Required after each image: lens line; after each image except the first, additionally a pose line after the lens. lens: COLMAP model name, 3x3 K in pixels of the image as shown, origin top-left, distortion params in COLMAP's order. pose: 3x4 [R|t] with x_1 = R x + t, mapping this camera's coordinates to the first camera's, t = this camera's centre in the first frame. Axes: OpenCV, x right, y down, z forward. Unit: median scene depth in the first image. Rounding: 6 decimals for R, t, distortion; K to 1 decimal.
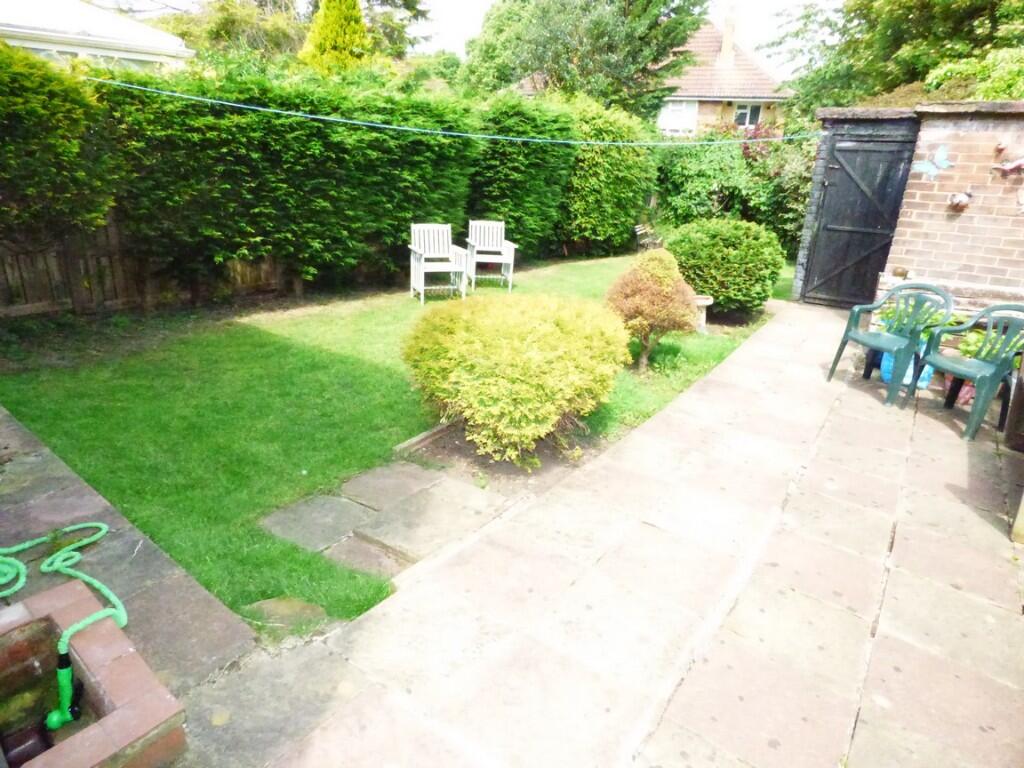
lens RADIAL K [[610.6, 0, 509.4], [0, 610.6, 377.8], [0, 0, 1]] dist [-0.008041, 0.004450]
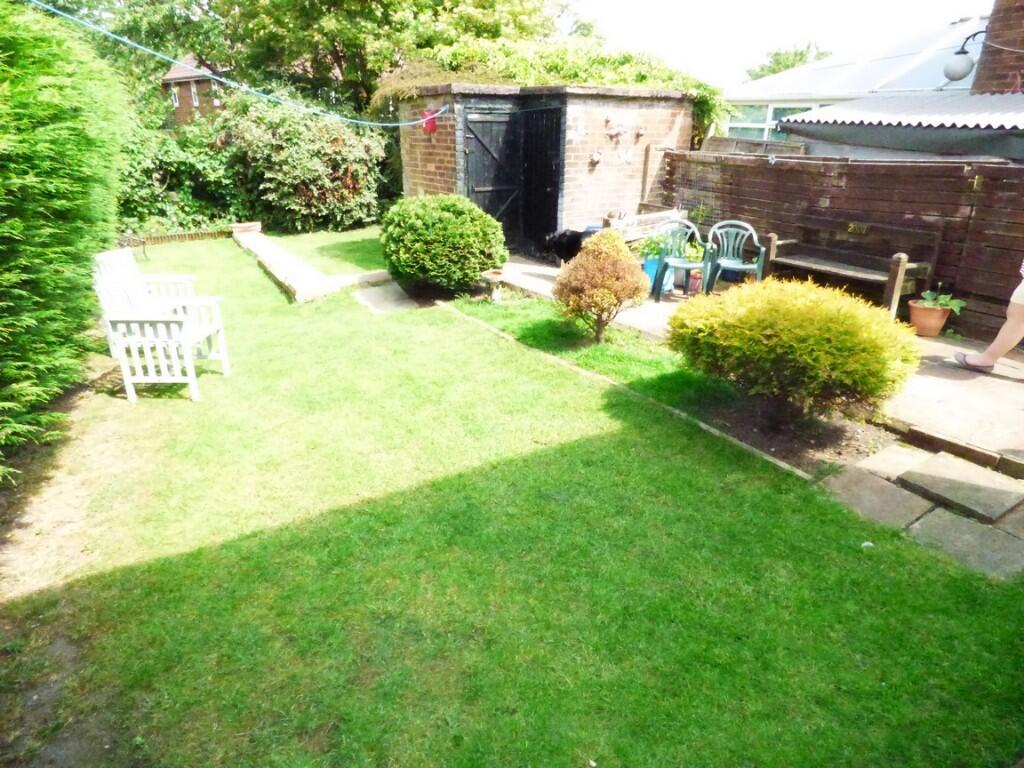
lens RADIAL K [[610.6, 0, 509.4], [0, 610.6, 377.8], [0, 0, 1]] dist [-0.008041, 0.004450]
pose [[0.343681, -0.392895, 0.852946, -0.604940], [0.331341, 0.900591, 0.281333, -0.245541], [-0.878690, 0.185928, 0.439698, 0.538038]]
